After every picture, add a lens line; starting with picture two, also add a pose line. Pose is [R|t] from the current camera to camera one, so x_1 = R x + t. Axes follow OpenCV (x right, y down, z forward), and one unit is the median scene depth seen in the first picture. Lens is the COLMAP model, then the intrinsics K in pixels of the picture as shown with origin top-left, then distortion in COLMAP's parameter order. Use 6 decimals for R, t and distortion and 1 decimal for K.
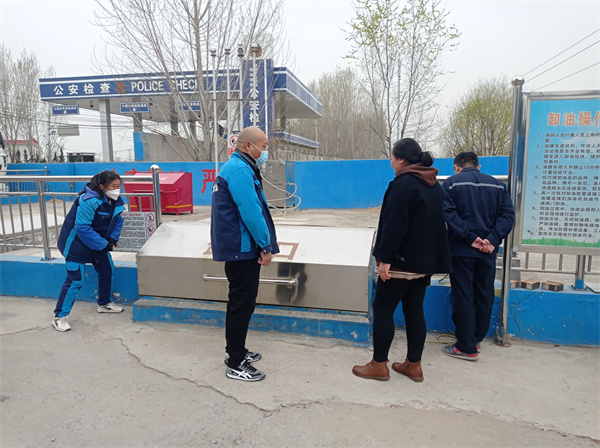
lens RADIAL K [[401.8, 0, 300.0], [0, 401.8, 224.0], [0, 0, 1]] dist [-0.006088, -0.005082]
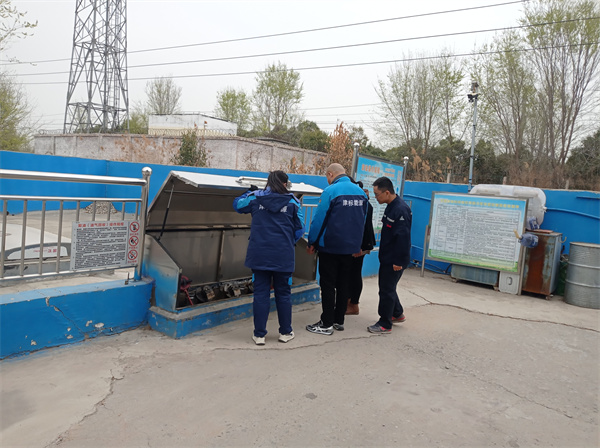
lens RADIAL K [[401.8, 0, 300.0], [0, 401.8, 224.0], [0, 0, 1]] dist [-0.006088, -0.005082]
pose [[0.479108, -0.049627, 0.876352, -1.113459], [0.024704, 0.998767, 0.043054, -0.057697], [-0.877408, 0.001022, 0.479743, 0.311911]]
